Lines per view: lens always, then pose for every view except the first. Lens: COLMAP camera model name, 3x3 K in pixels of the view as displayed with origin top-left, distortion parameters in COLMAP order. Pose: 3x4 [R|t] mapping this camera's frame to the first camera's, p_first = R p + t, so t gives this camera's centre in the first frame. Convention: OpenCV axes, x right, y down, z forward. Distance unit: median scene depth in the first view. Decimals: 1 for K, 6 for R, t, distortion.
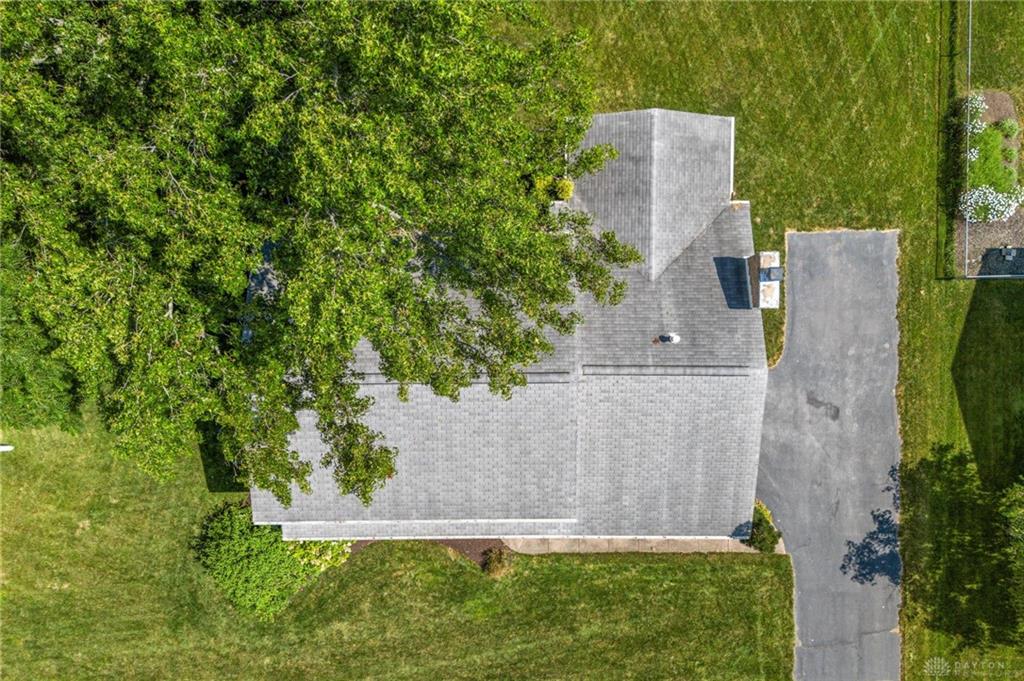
lens RADIAL K [[753.7, 0, 512.0], [0, 753.7, 340.5], [0, 0, 1]] dist [0.039068, -0.008486]
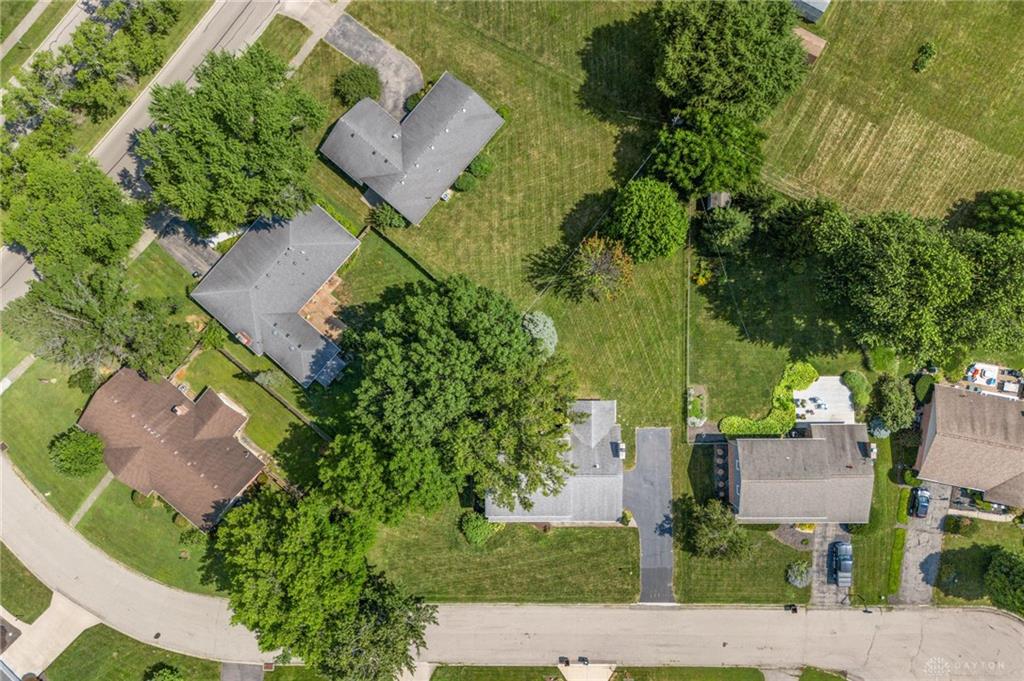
lens RADIAL K [[753.7, 0, 512.0], [0, 753.7, 340.5], [0, 0, 1]] dist [0.039068, -0.008486]
pose [[0.999270, -0.007785, -0.037402, -0.047945], [0.007467, 0.999935, -0.008635, -0.497486], [0.037466, 0.008349, 0.999263, -2.274895]]
